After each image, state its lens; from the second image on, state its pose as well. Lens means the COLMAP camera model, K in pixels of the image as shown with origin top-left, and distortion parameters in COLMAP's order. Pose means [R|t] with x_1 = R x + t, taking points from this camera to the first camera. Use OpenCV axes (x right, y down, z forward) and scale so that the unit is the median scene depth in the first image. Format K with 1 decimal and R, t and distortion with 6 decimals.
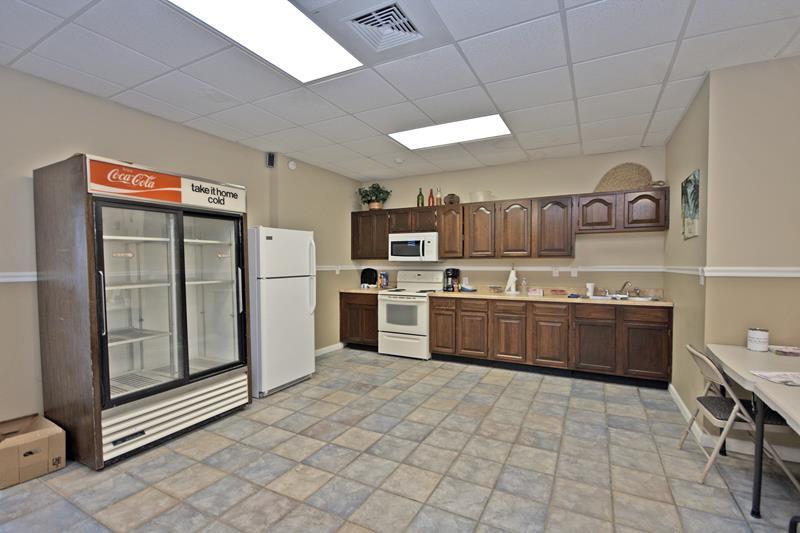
lens RADIAL K [[368.0, 0, 400.4], [0, 368.0, 281.1], [0, 0, 1]] dist [-0.000276, 0.000027]
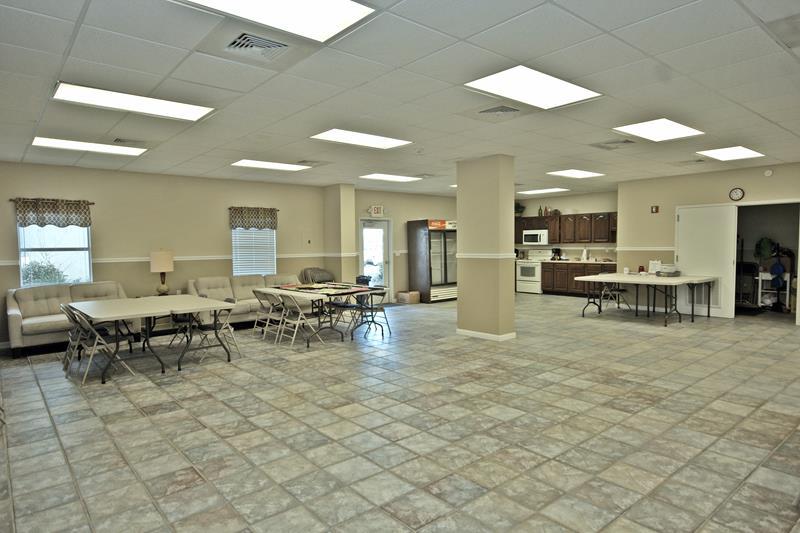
lens RADIAL K [[483.5, 0, 399.9], [0, 483.5, 269.6], [0, 0, 1]] dist [-0.002364, -0.000698]
pose [[0.927524, 0.010142, -0.373626, 0.335137], [-0.007069, 0.999929, 0.009595, 0.059449], [0.373697, -0.006259, 0.927530, -1.673106]]
